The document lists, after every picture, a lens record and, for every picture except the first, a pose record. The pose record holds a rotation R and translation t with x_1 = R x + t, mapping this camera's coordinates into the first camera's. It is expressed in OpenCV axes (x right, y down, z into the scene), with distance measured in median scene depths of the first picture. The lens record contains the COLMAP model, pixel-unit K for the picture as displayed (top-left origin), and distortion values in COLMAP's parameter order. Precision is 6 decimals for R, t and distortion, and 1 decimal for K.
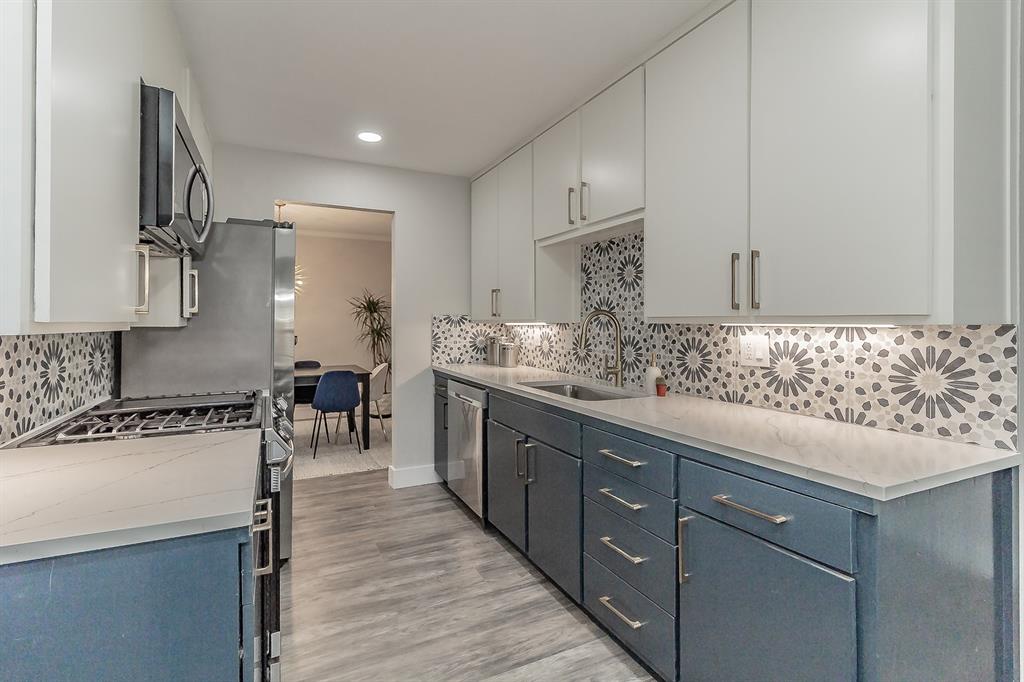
lens RADIAL K [[475.3, 0, 506.7], [0, 475.3, 322.1], [0, 0, 1]] dist [0.003418, -0.002440]
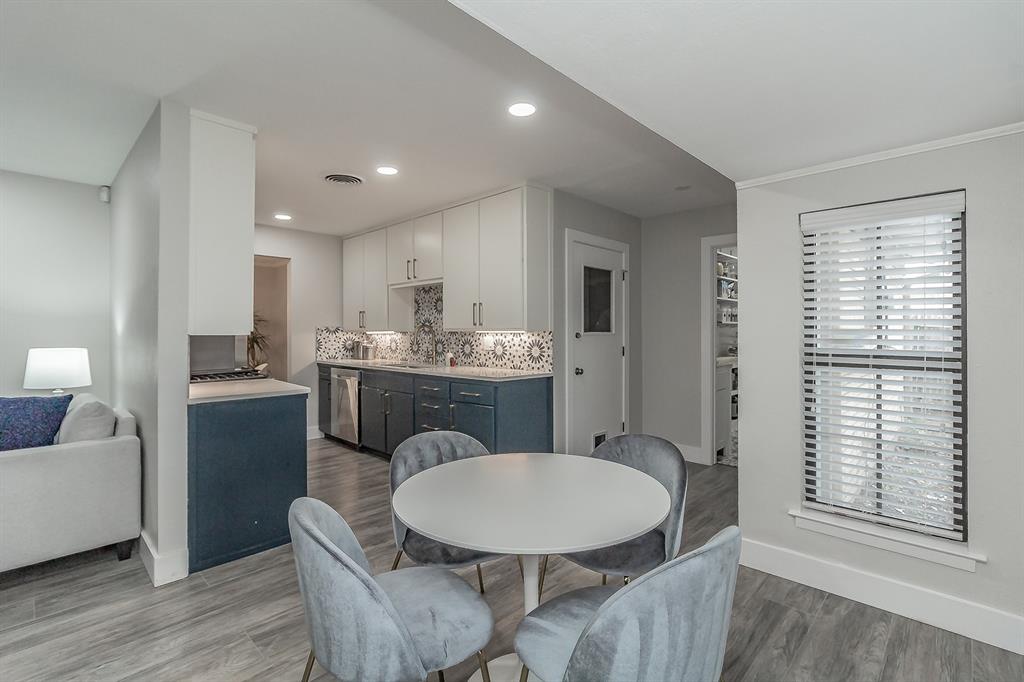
lens RADIAL K [[475.3, 0, 500.6], [0, 475.3, 334.0], [0, 0, 1]] dist [0.003418, -0.002440]
pose [[0.948834, -0.005208, 0.315732, -0.144101], [0.003879, 0.999981, 0.004839, 0.004421], [-0.315751, -0.003366, 0.948836, -1.138813]]
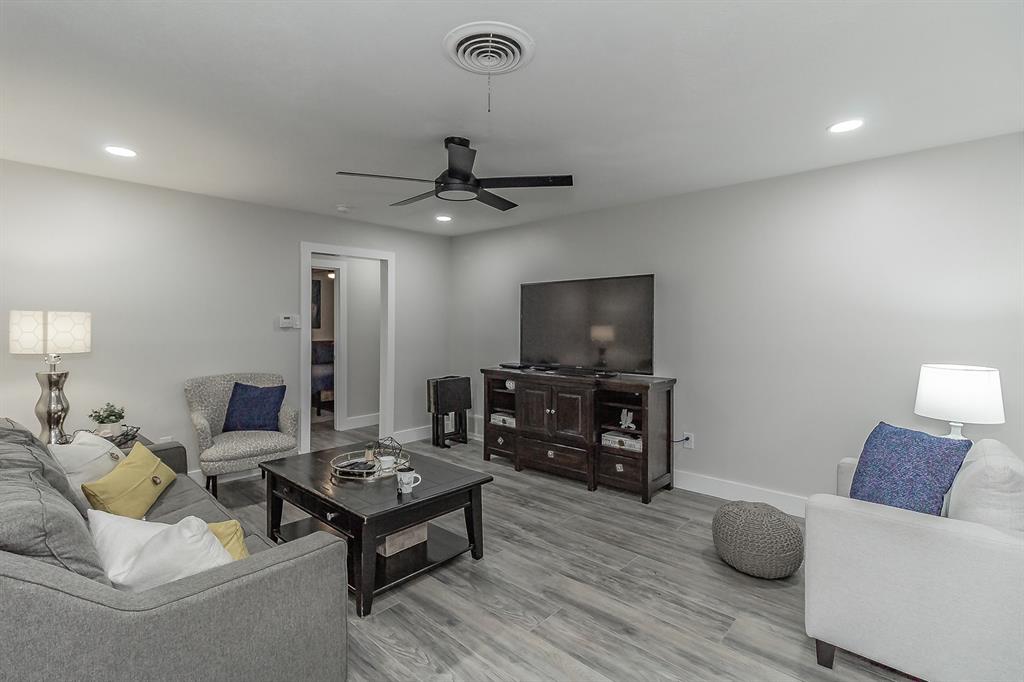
lens RADIAL K [[475.3, 0, 516.1], [0, 475.3, 333.2], [0, 0, 1]] dist [0.003418, -0.002440]
pose [[0.366513, 0.018183, -0.930235, -0.357468], [-0.006590, 0.999835, 0.016947, -0.040931], [0.930390, -0.000081, 0.366572, -0.595245]]
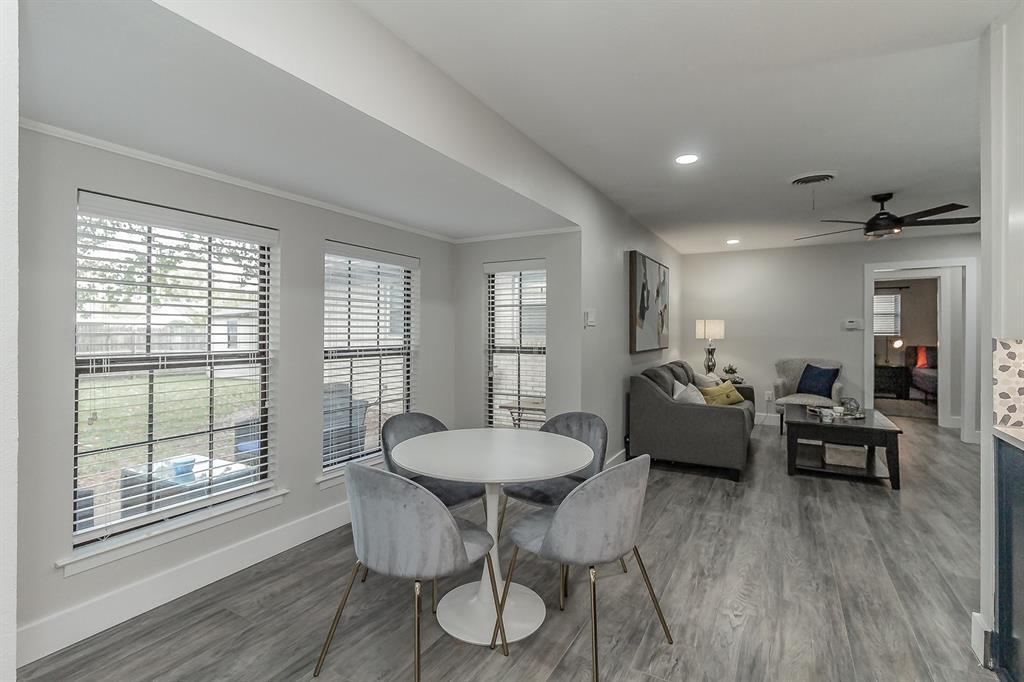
lens RADIAL K [[475.3, 0, 509.2], [0, 475.3, 331.0], [0, 0, 1]] dist [0.003418, -0.002440]
pose [[-0.827214, -0.004660, -0.561867, 0.715738], [-0.007681, 0.999966, 0.003016, -0.001293], [0.561834, 0.006811, -0.827222, 0.518820]]
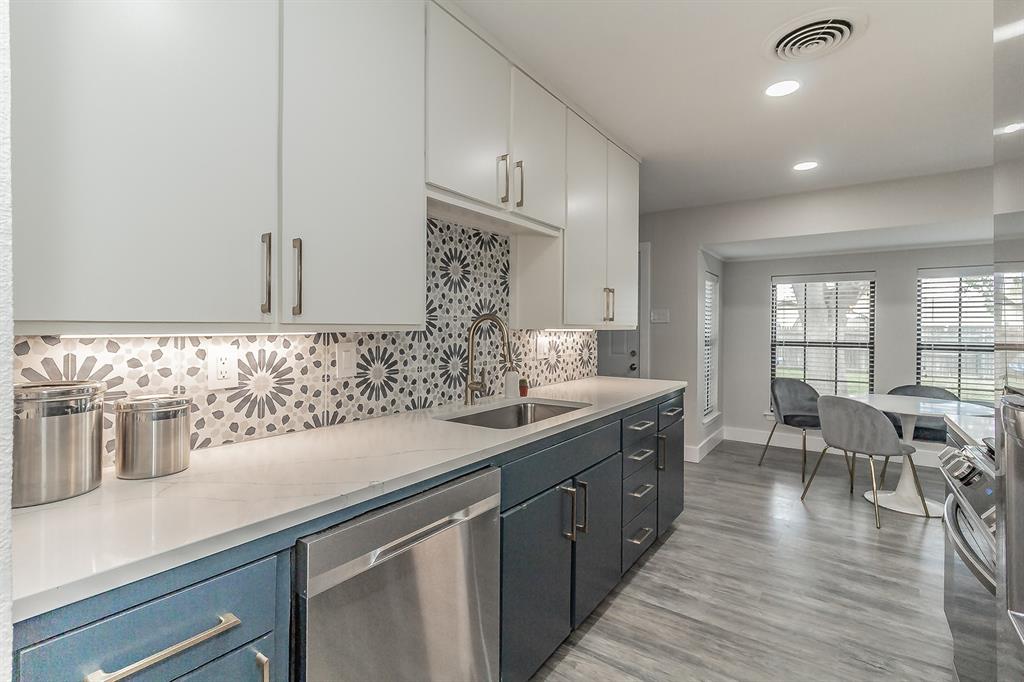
lens RADIAL K [[475.3, 0, 502.0], [0, 475.3, 329.8], [0, 0, 1]] dist [0.003418, -0.002440]
pose [[-0.462730, -0.004983, 0.886485, -0.679363], [-0.001324, 0.999987, 0.004930, -0.002691], [-0.886498, 0.001108, -0.462731, 1.693598]]
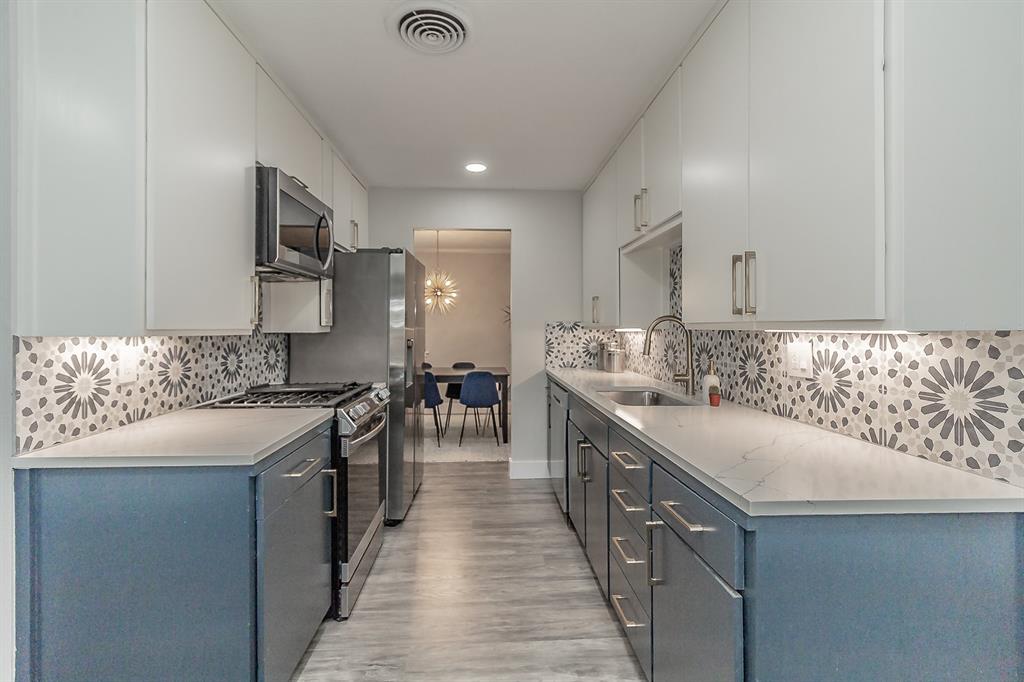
lens RADIAL K [[475.3, 0, 511.9], [0, 475.3, 327.6], [0, 0, 1]] dist [0.003418, -0.002440]
pose [[0.921895, -0.003384, -0.387425, 0.348729], [0.002811, 0.999994, -0.002046, -0.000334], [0.387430, 0.000797, 0.921899, -0.033827]]
